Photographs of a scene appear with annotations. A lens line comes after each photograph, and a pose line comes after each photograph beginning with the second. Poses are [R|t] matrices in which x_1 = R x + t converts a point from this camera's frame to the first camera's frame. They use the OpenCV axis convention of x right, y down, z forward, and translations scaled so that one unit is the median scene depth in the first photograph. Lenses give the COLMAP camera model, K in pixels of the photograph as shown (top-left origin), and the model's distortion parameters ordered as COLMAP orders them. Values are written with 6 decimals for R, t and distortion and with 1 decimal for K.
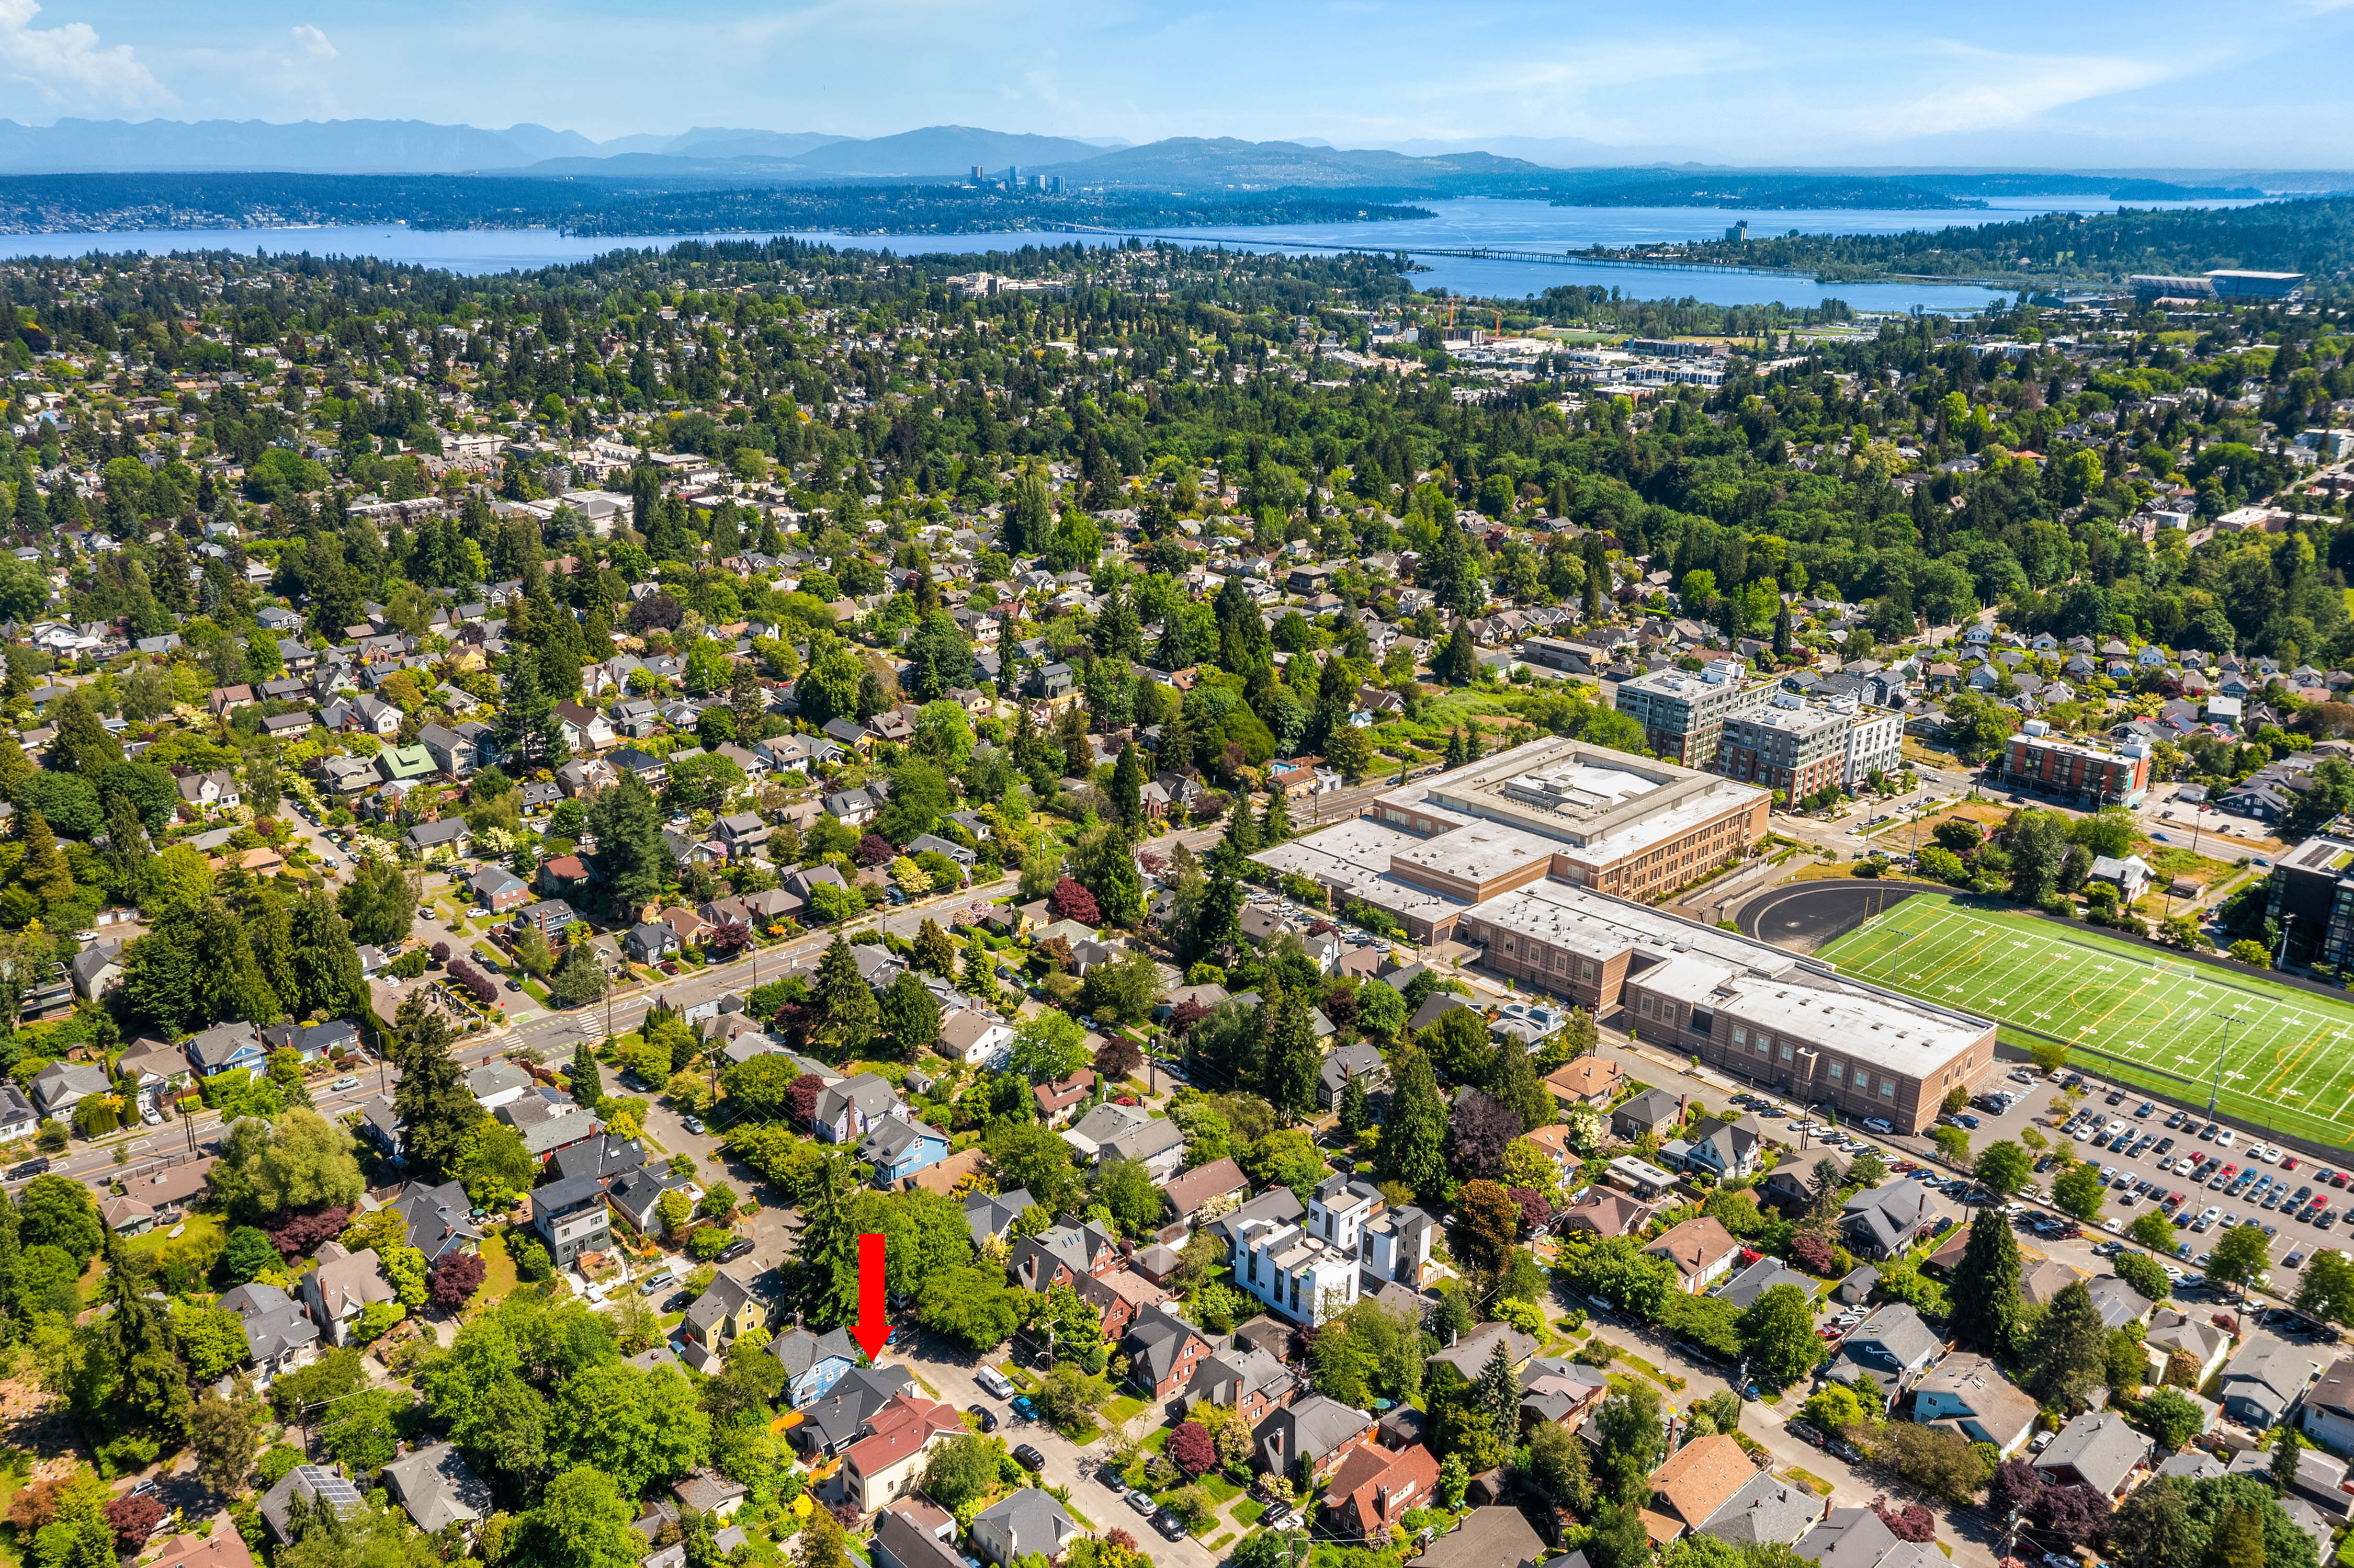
lens RADIAL K [[1938.3, 0, 1174.5], [0, 1938.3, 671.8], [0, 0, 1]] dist [-0.012580, 0.011104]
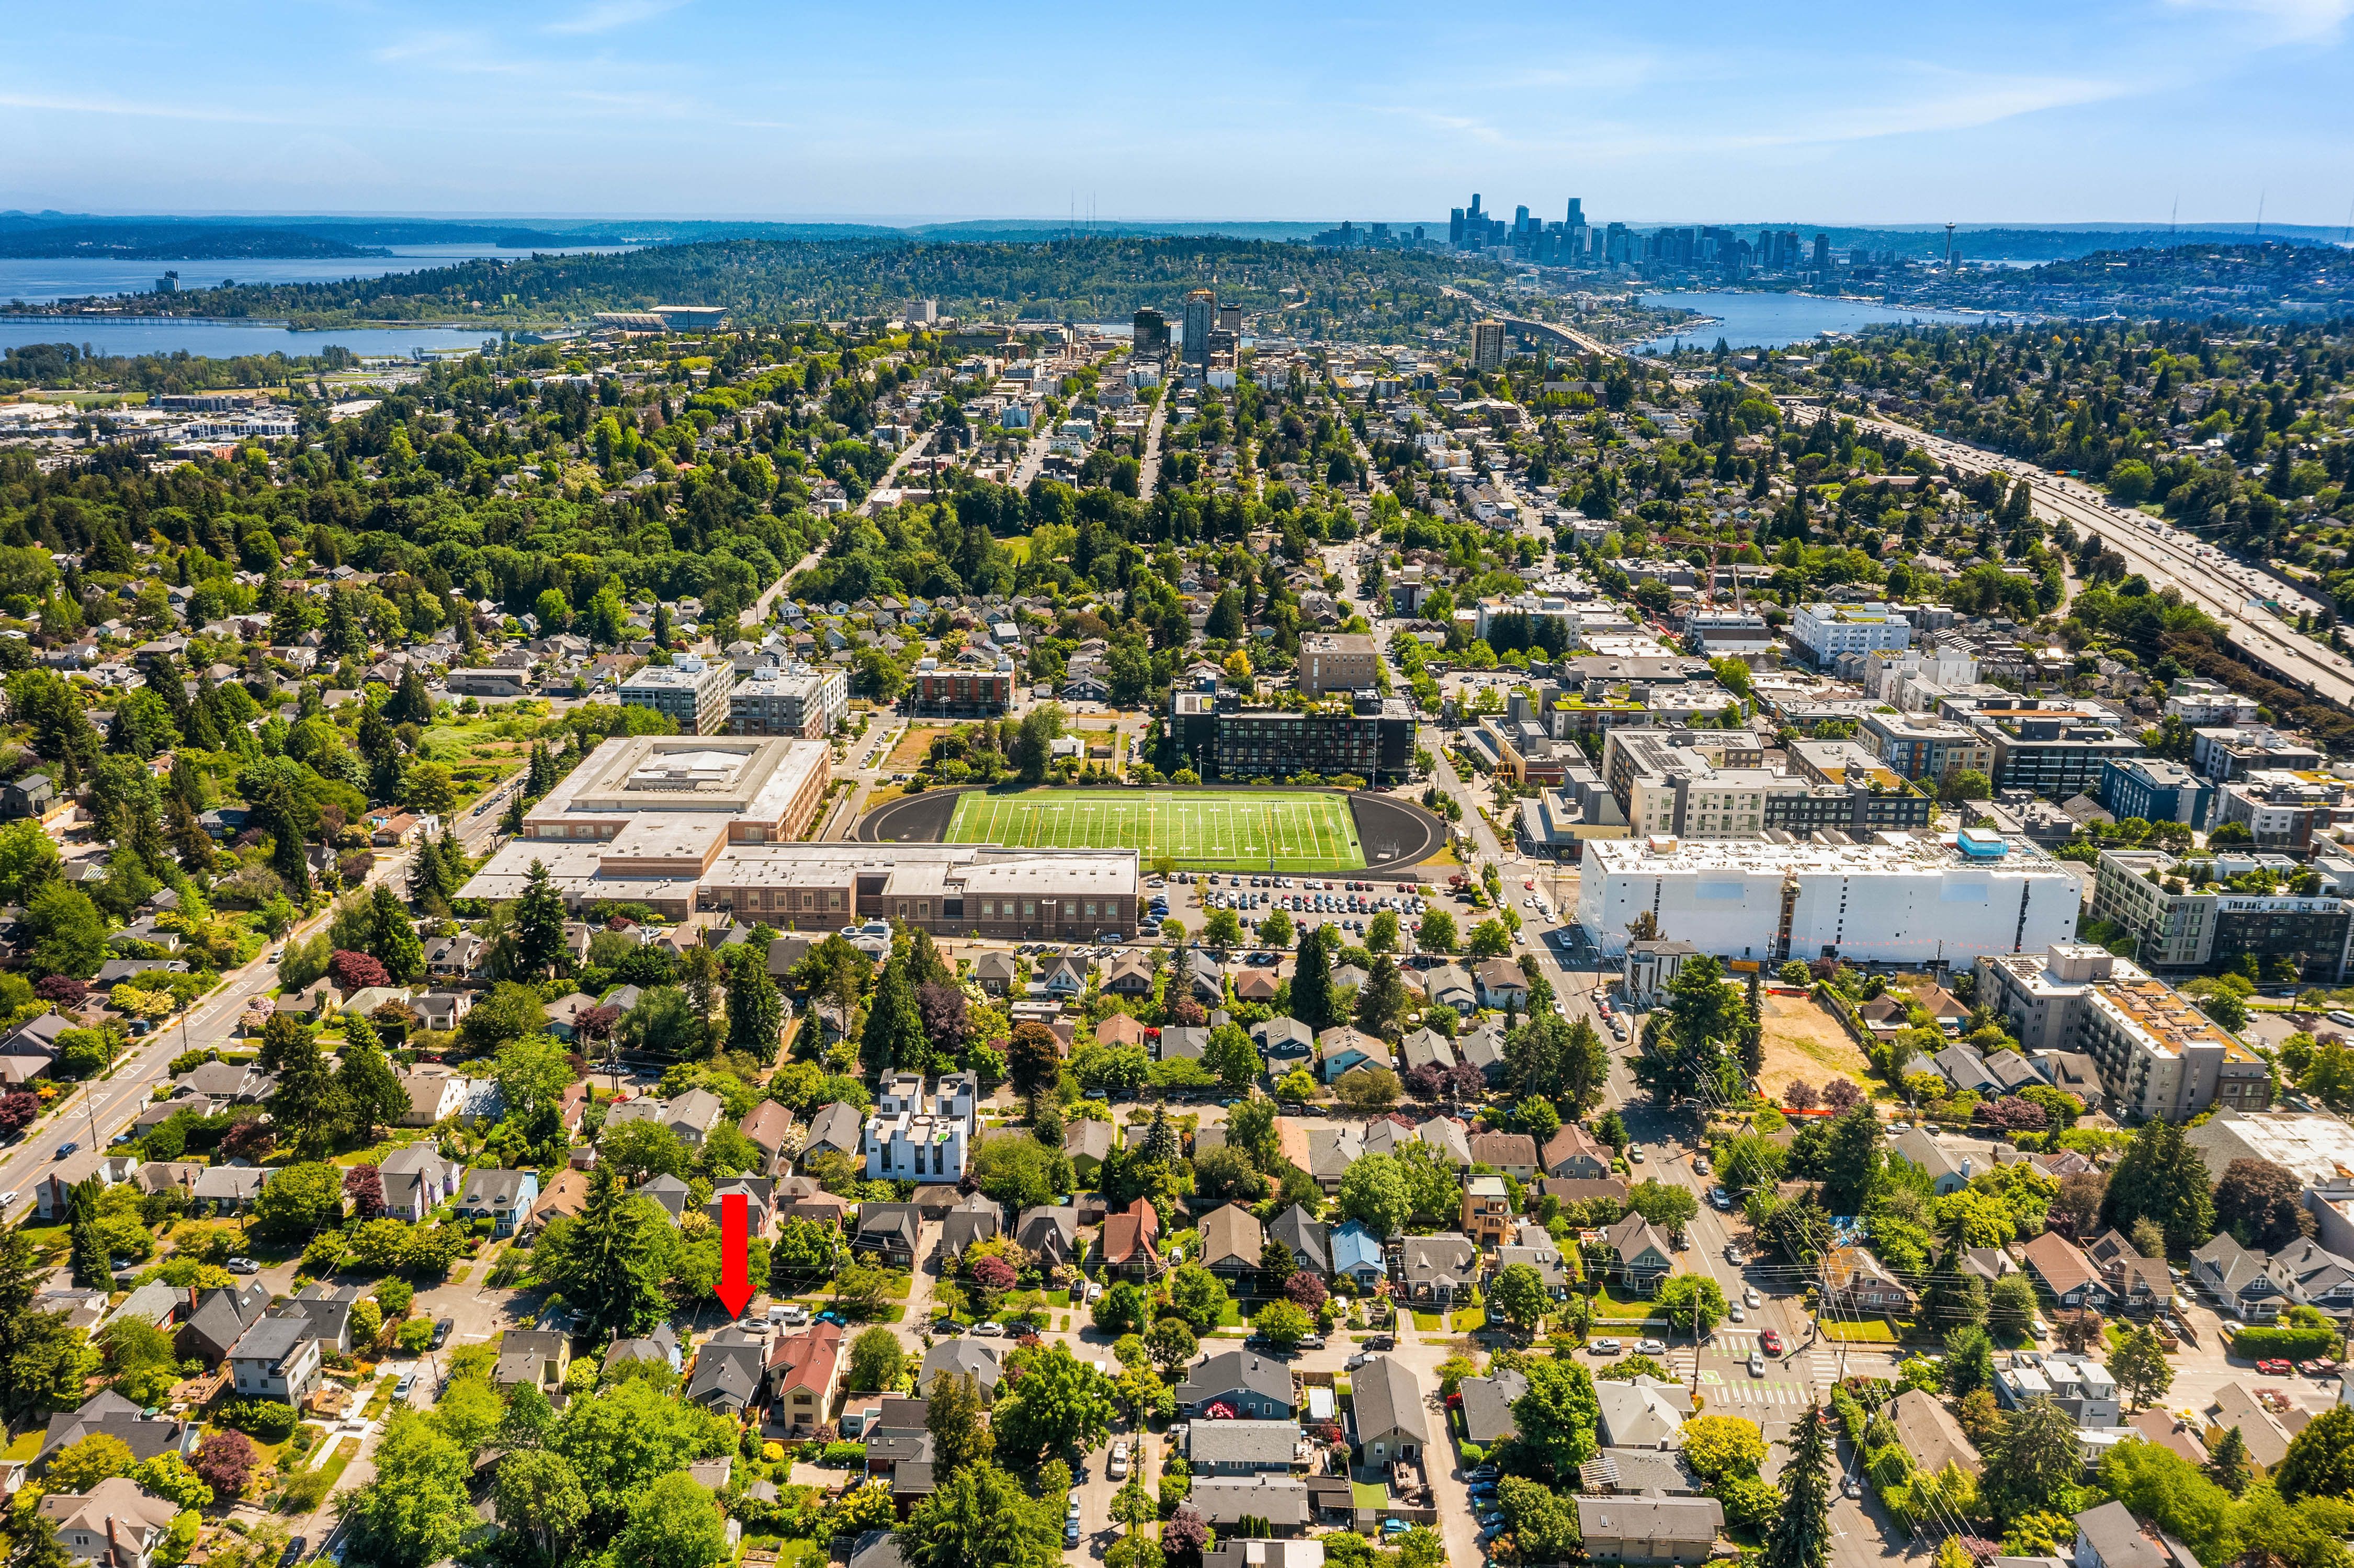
lens RADIAL K [[1938.3, 0, 1174.5], [0, 1938.3, 671.8], [0, 0, 1]] dist [-0.012580, 0.011104]
pose [[0.674508, -0.162289, 0.720209, -0.420391], [0.180173, 0.982228, 0.052591, -0.003460], [-0.715944, 0.094289, 0.691761, 0.037127]]
